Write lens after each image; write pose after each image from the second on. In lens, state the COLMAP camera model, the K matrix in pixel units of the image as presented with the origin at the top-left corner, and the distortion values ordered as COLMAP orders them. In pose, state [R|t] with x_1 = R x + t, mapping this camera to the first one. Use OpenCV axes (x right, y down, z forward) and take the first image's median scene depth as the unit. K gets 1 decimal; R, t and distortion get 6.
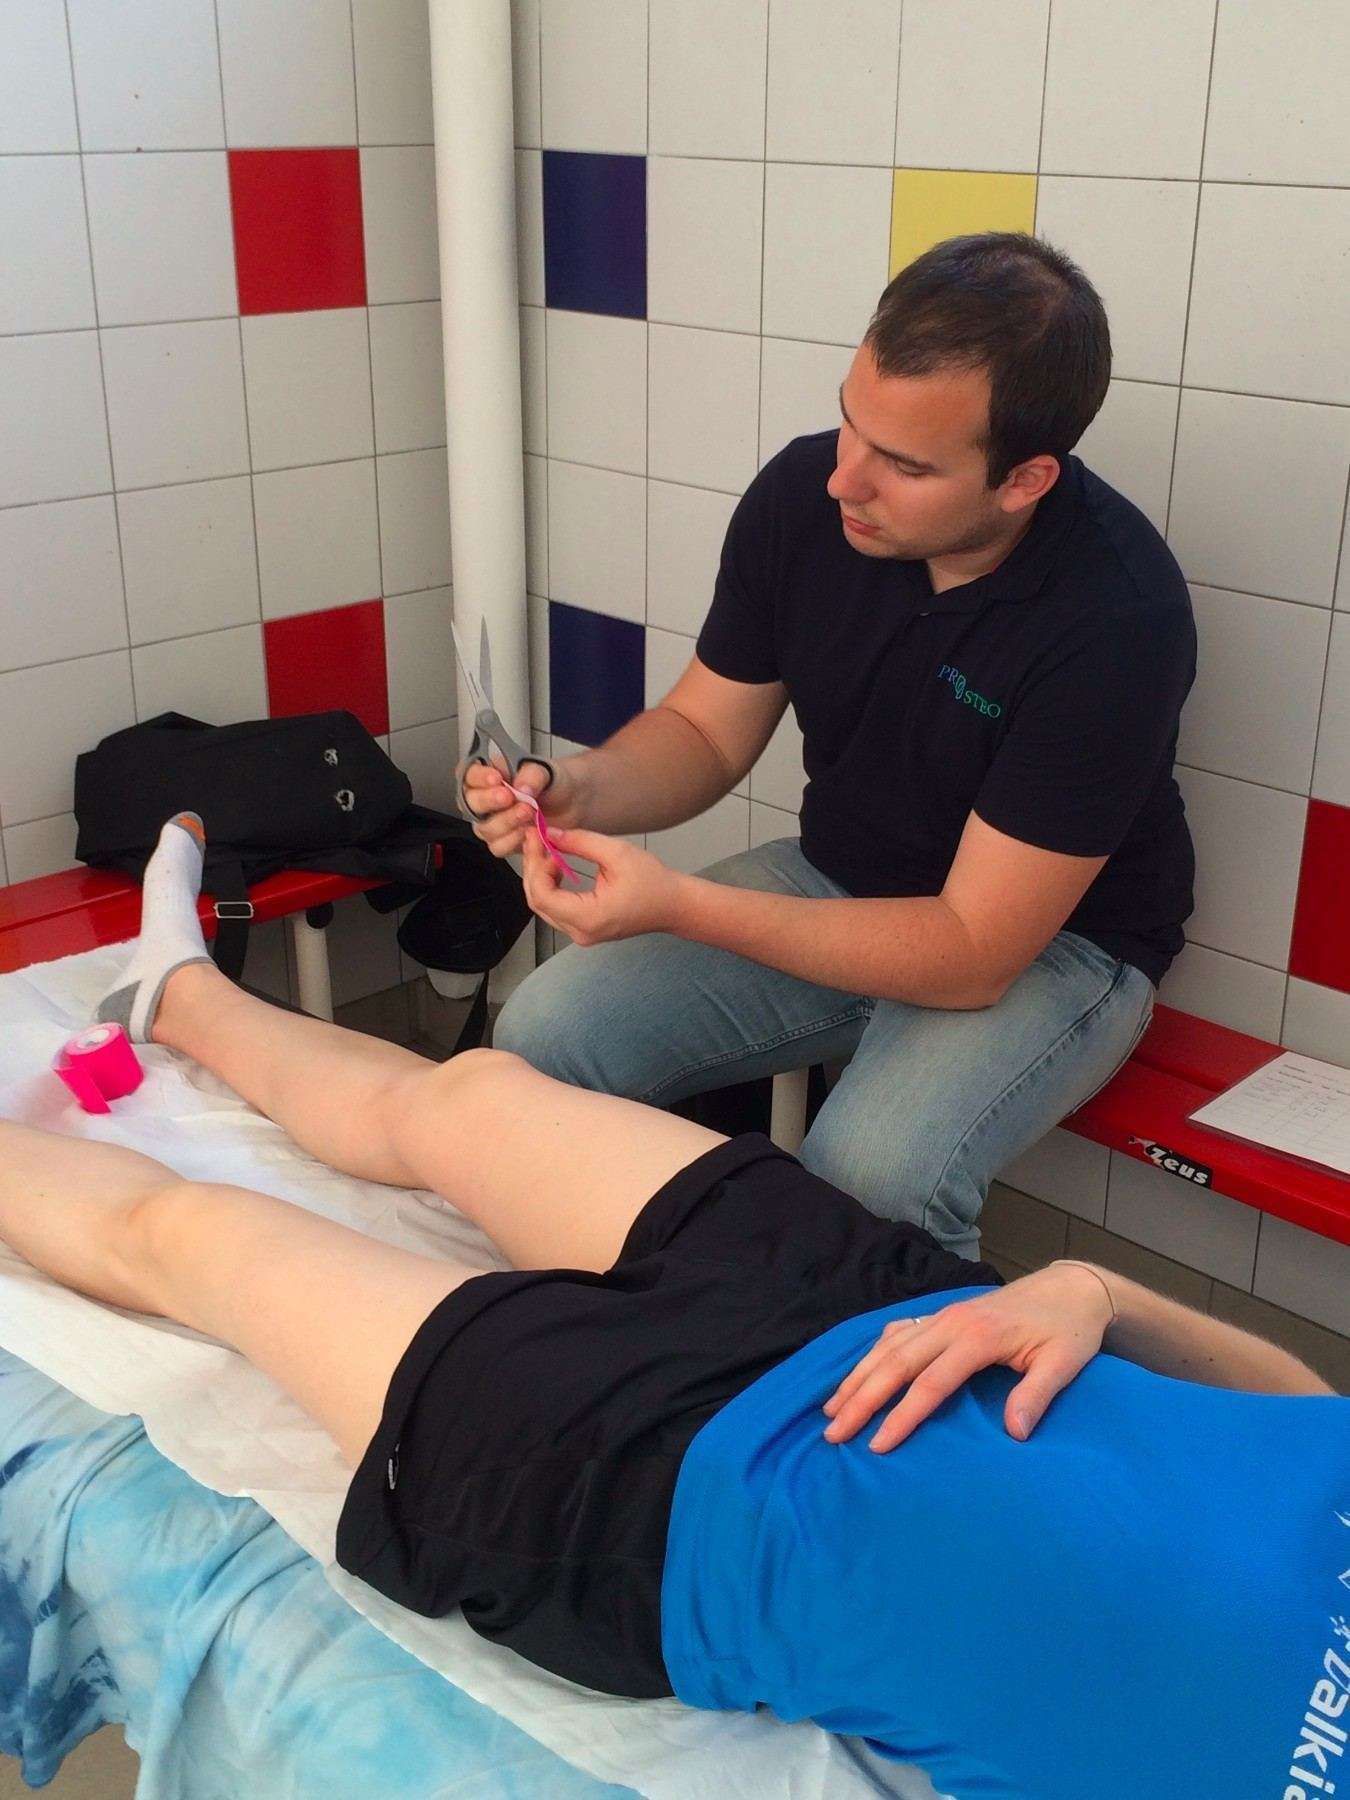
lens RADIAL K [[2180.6, 0, 674.6], [0, 2180.6, 906.1], [0, 0, 1]] dist [0.036081, 0.000000]
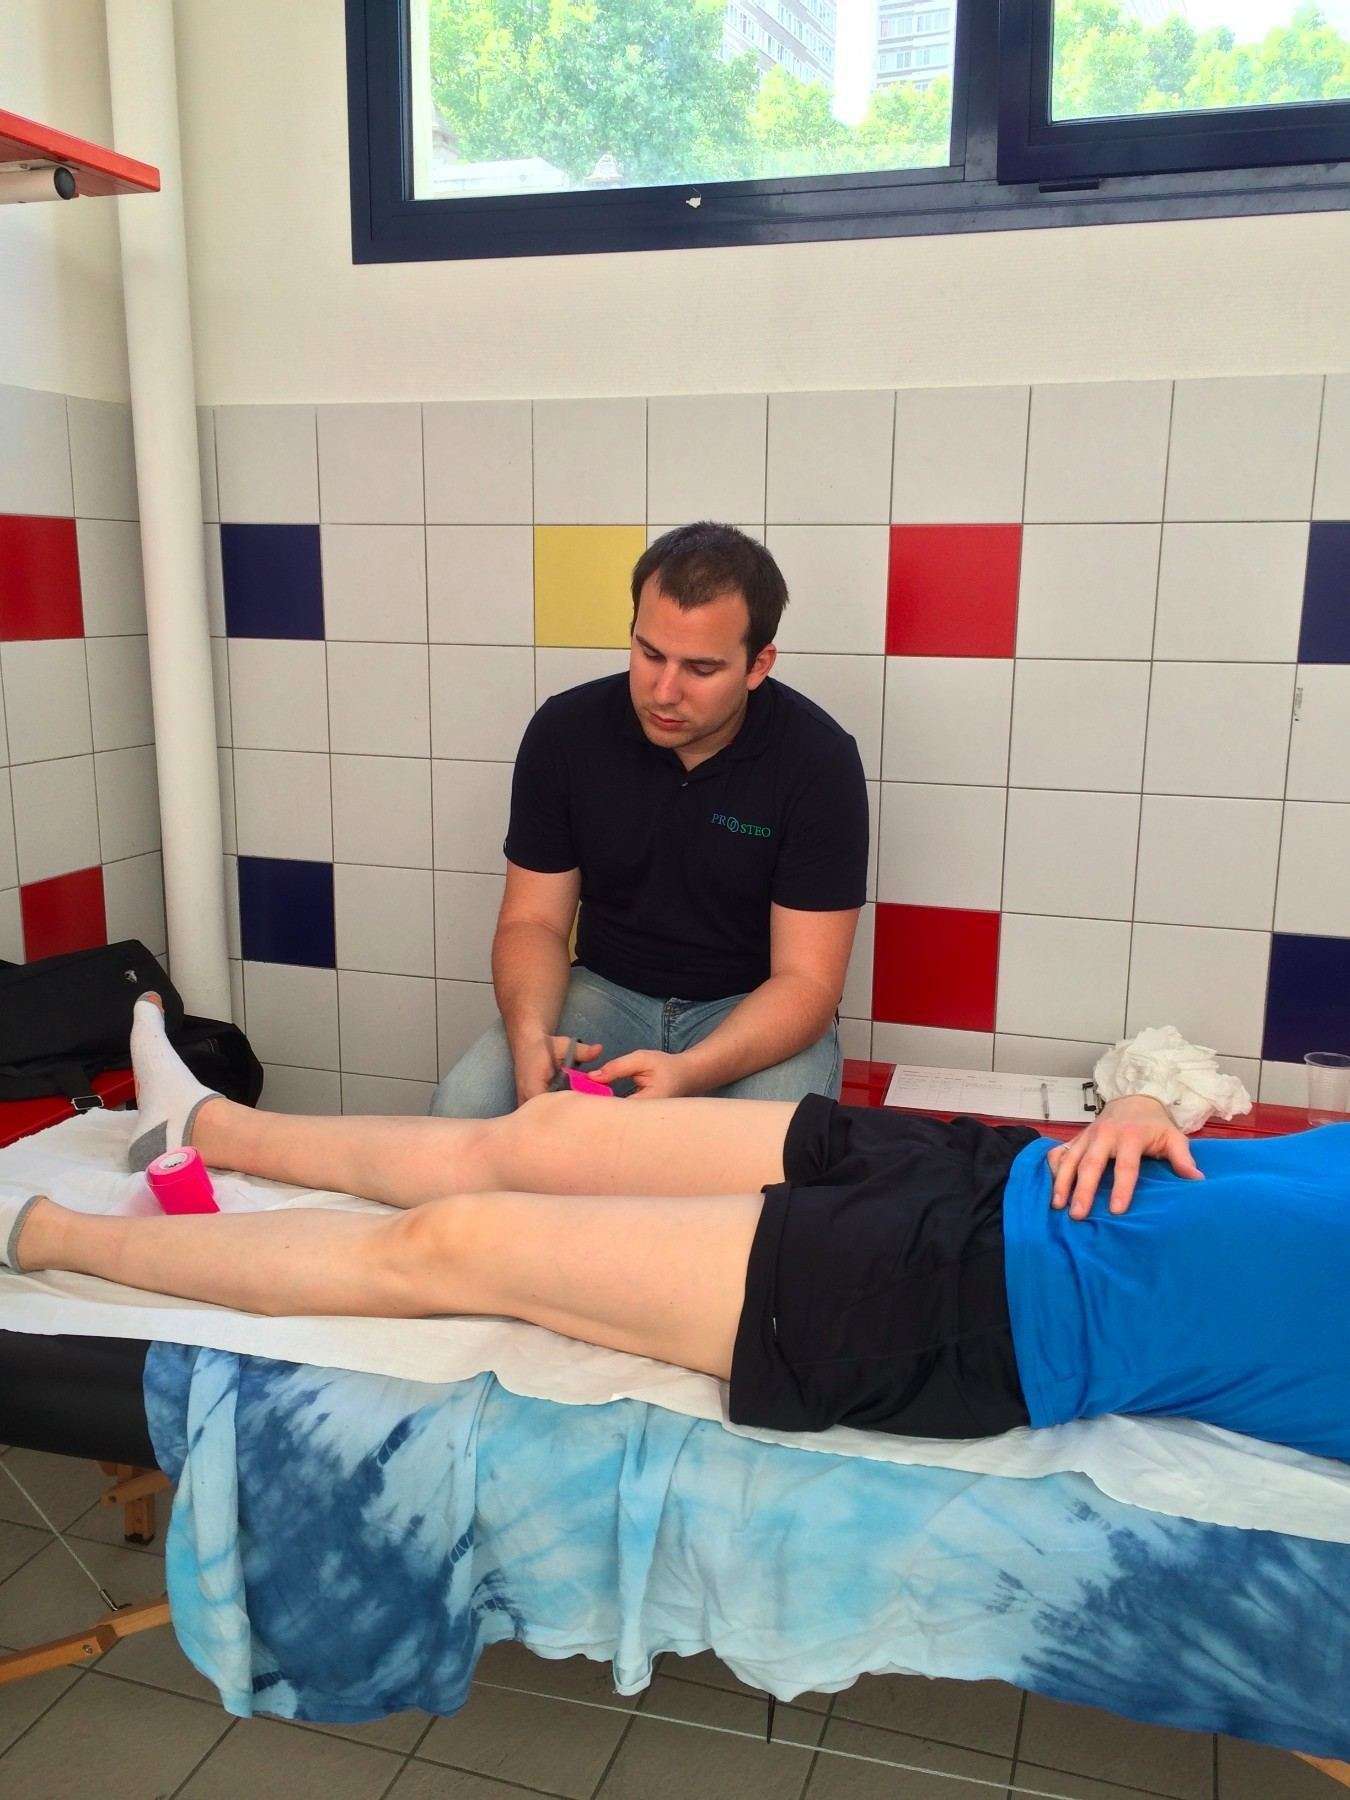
lens RADIAL K [[1573.6, 0, 675.0], [0, 1573.6, 898.1], [0, 0, 1]] dist [0.059671, 0.001069]
pose [[0.882235, -0.092239, 0.461685, -0.306845], [0.168359, 0.977587, -0.126408, 0.056738], [-0.439677, 0.189250, 0.877991, 0.060870]]
